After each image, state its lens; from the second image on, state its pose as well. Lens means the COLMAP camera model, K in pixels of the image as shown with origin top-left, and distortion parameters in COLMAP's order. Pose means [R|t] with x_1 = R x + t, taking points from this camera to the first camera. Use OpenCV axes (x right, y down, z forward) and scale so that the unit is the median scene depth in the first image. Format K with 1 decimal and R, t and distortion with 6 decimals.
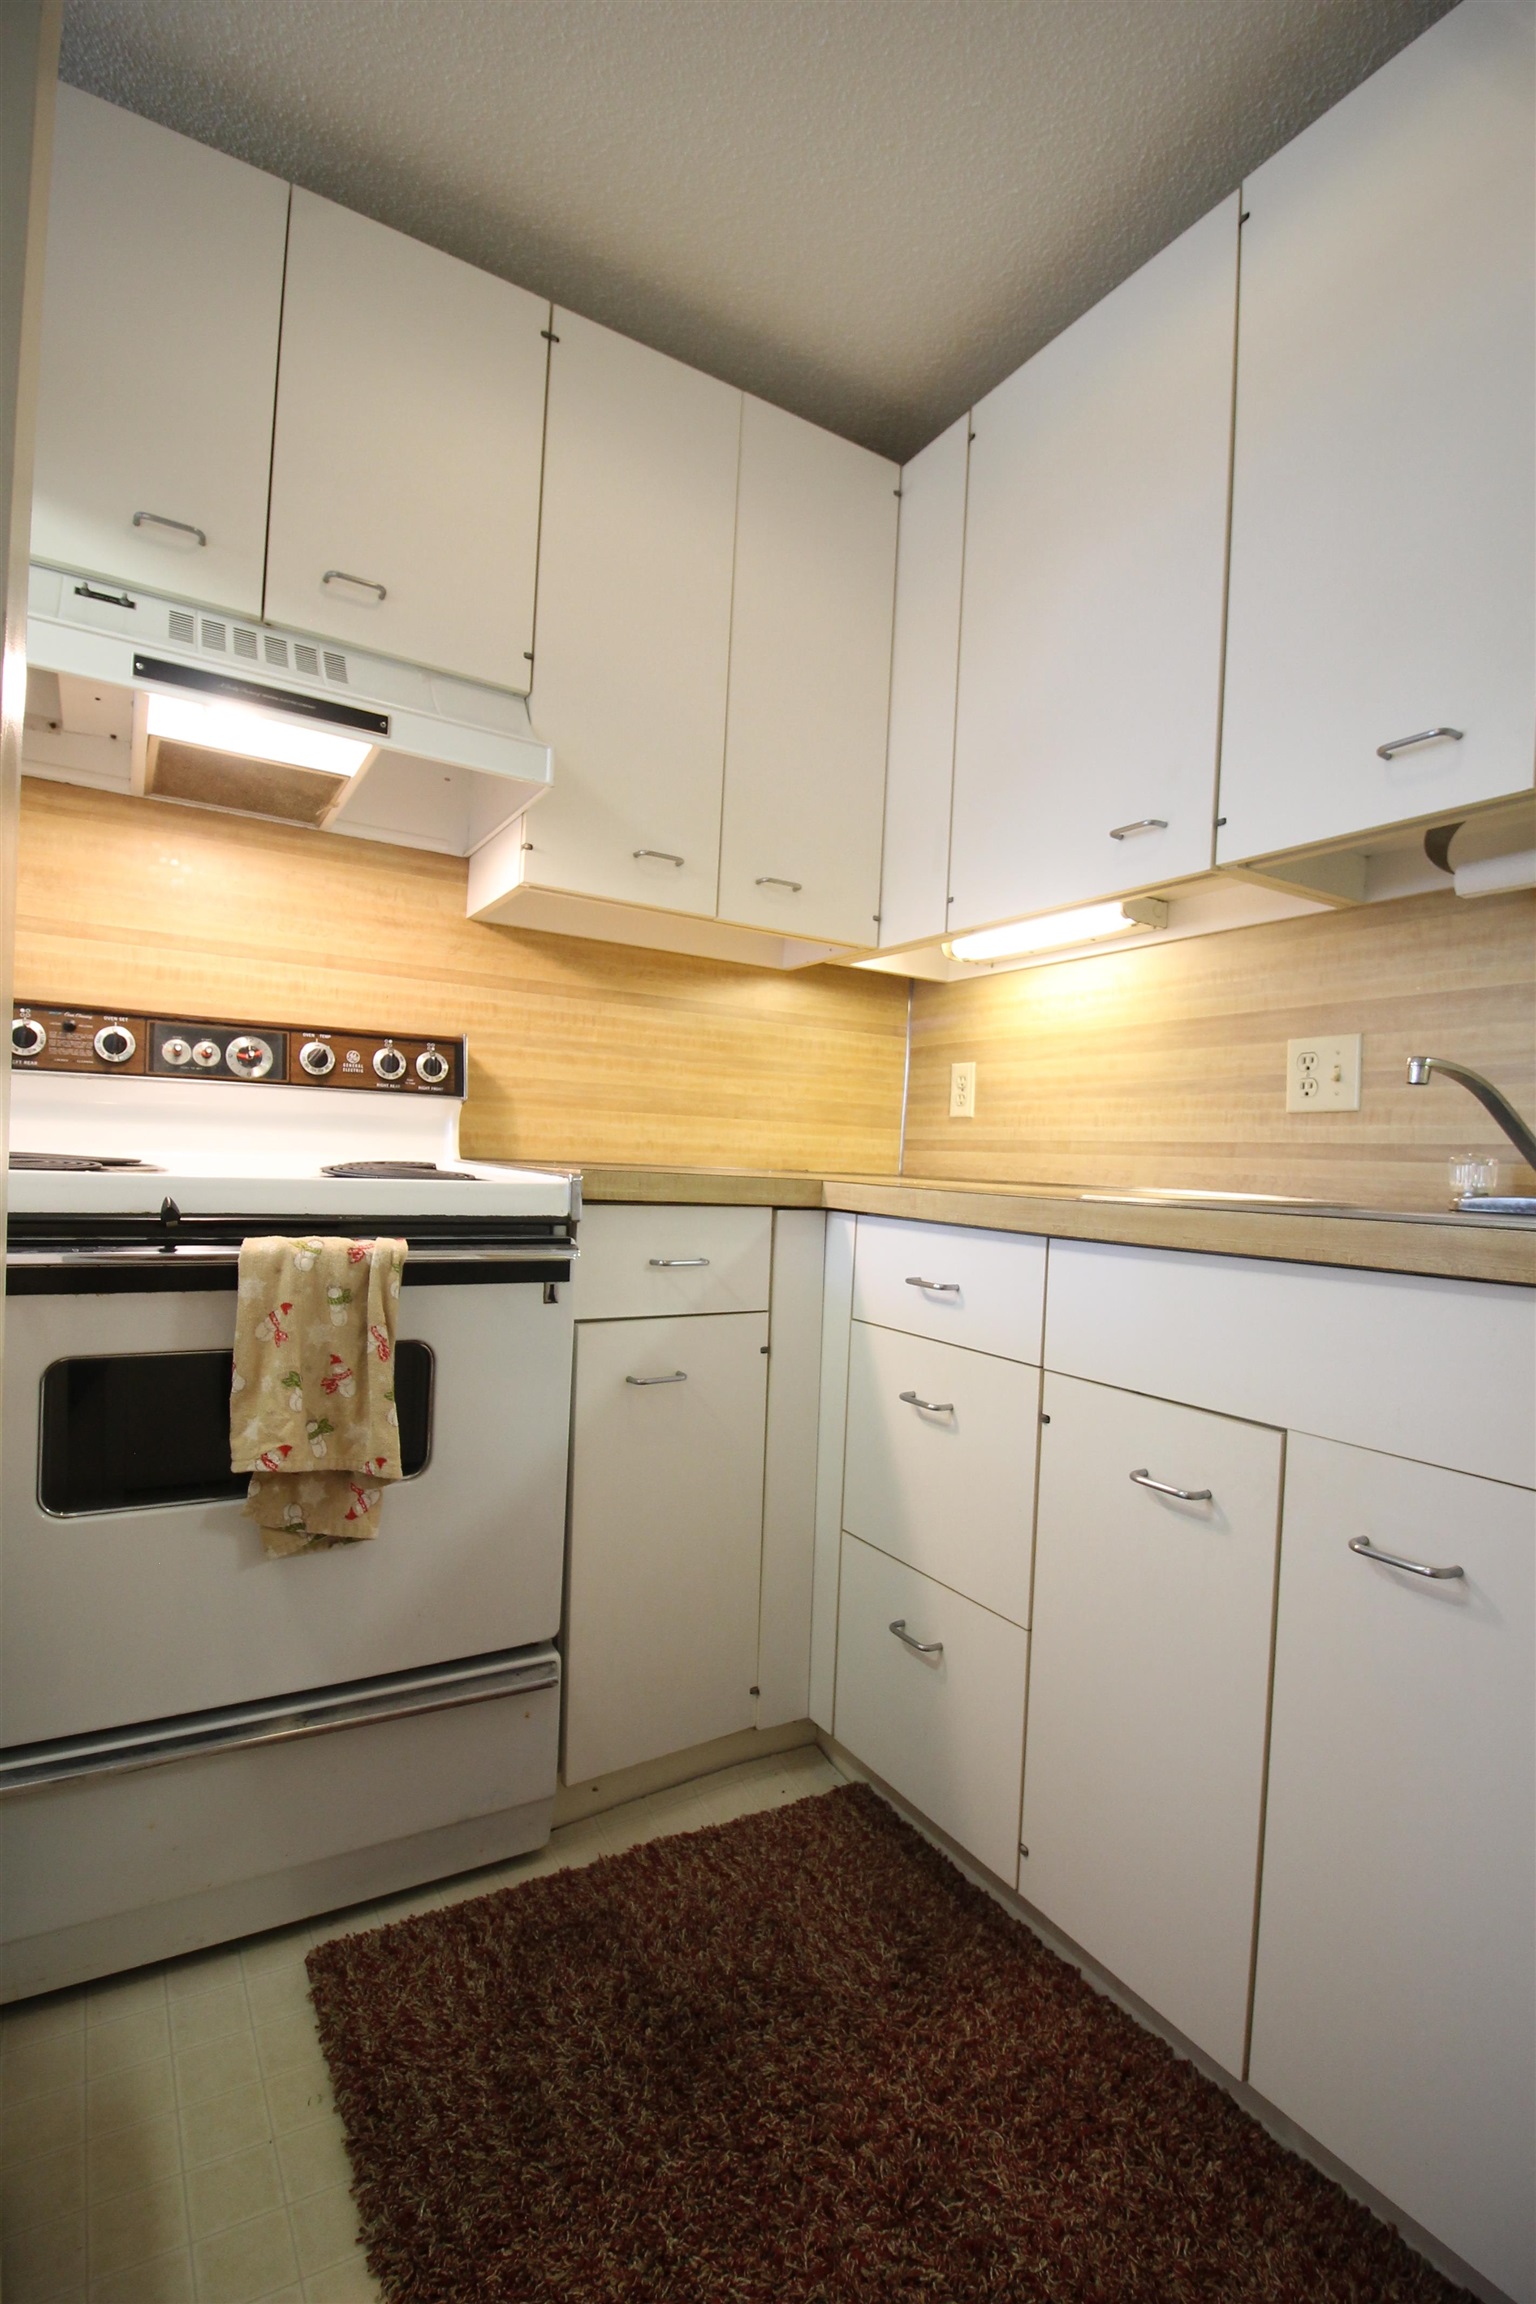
lens RADIAL K [[1084.8, 0, 769.9], [0, 1084.8, 1155.2], [0, 0, 1]] dist [-0.002068, -0.000134]
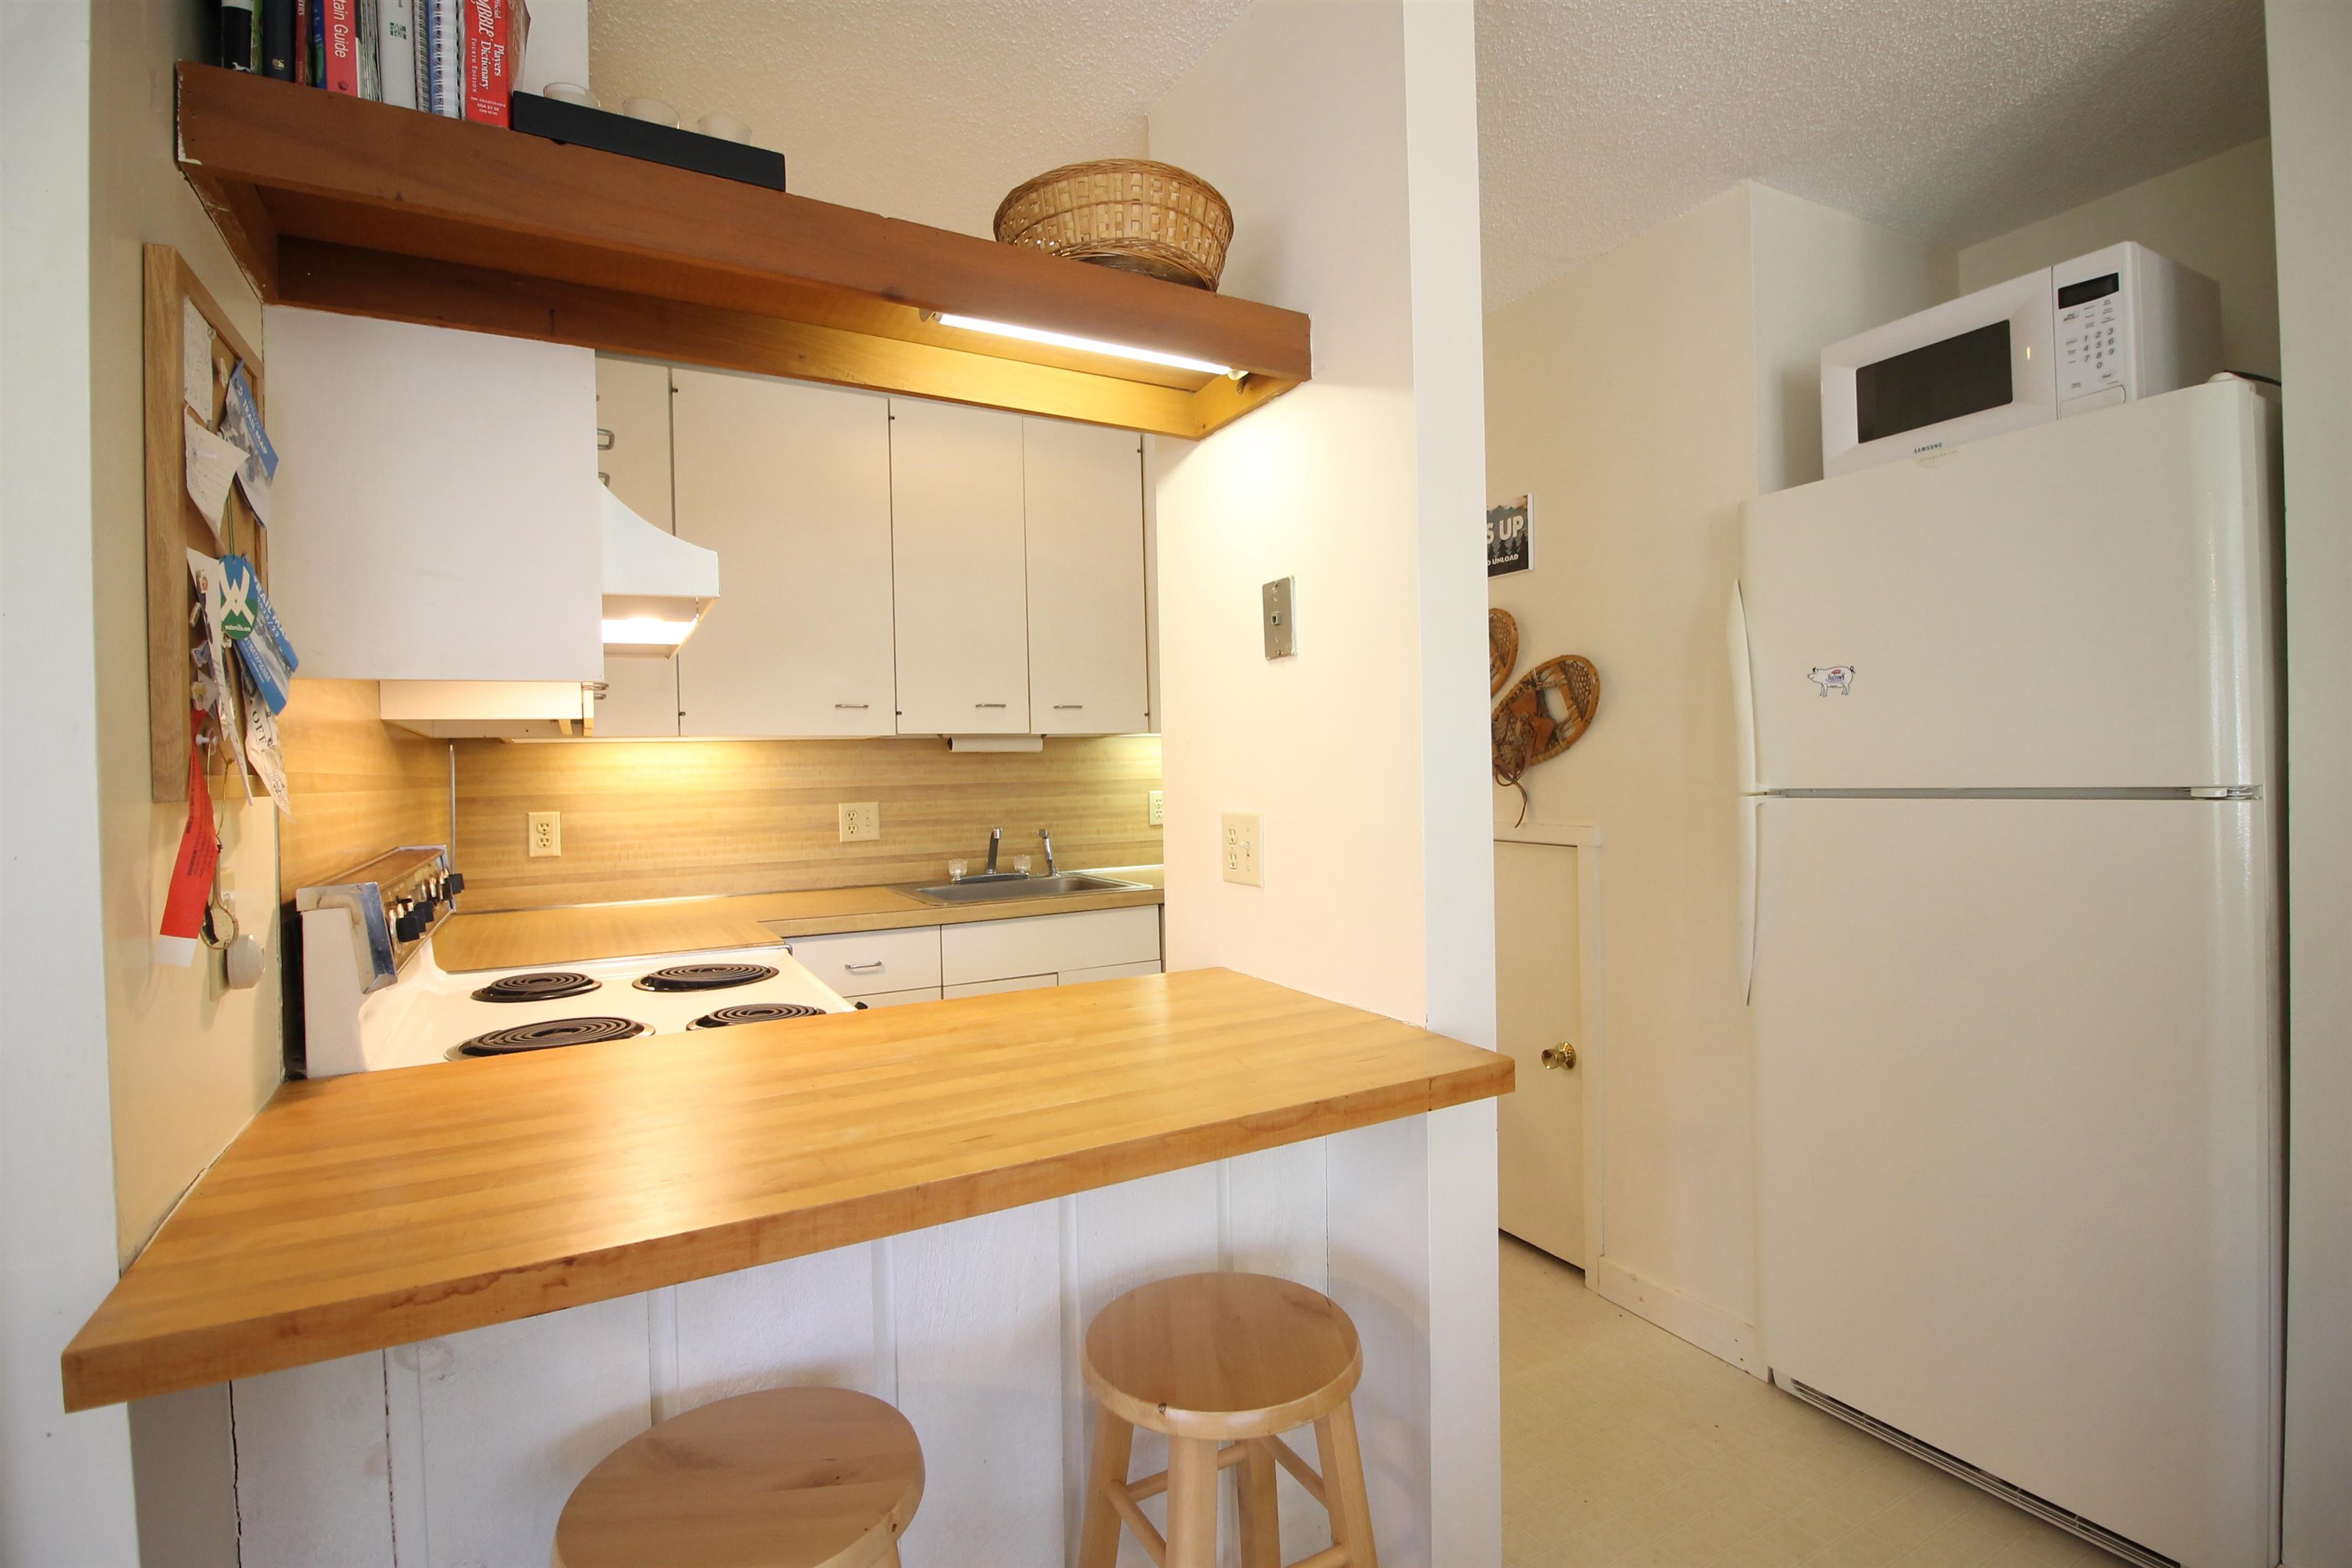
lens RADIAL K [[1107.4, 0, 1178.5], [0, 1107.4, 778.8], [0, 0, 1]] dist [-0.002068, -0.000134]
pose [[0.045326, -0.049816, 0.997729, -1.185487], [0.023053, 0.998542, 0.048809, -0.192117], [-0.998706, 0.020789, 0.046408, 0.263879]]
